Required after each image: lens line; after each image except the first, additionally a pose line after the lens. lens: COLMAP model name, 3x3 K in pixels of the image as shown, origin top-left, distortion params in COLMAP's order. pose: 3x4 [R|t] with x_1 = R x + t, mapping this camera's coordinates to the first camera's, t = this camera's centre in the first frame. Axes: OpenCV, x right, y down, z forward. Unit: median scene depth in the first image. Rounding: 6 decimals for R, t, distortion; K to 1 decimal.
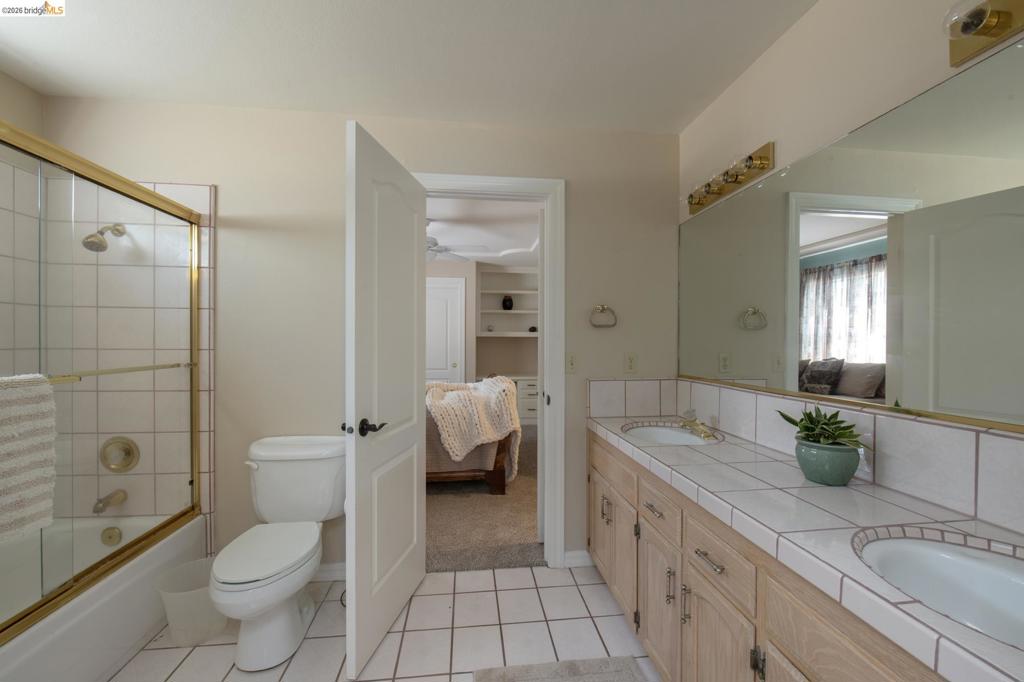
lens RADIAL K [[420.4, 0, 512.0], [0, 420.4, 341.0], [0, 0, 1]] dist [-0.000371, -0.000655]
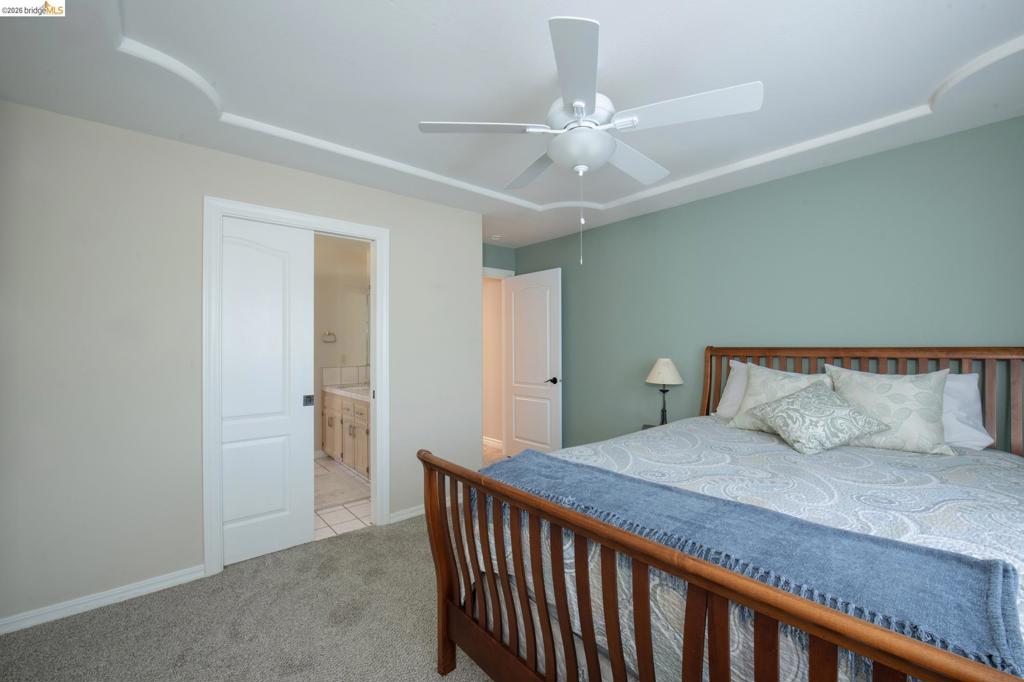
lens RADIAL K [[419.4, 0, 515.6], [0, 419.4, 342.5], [0, 0, 1]] dist [-0.016285, -0.000361]
pose [[0.822363, -0.002892, 0.568955, -0.237903], [0.007824, 0.999950, -0.006226, -0.013950], [-0.568909, 0.009571, 0.822345, -1.434049]]
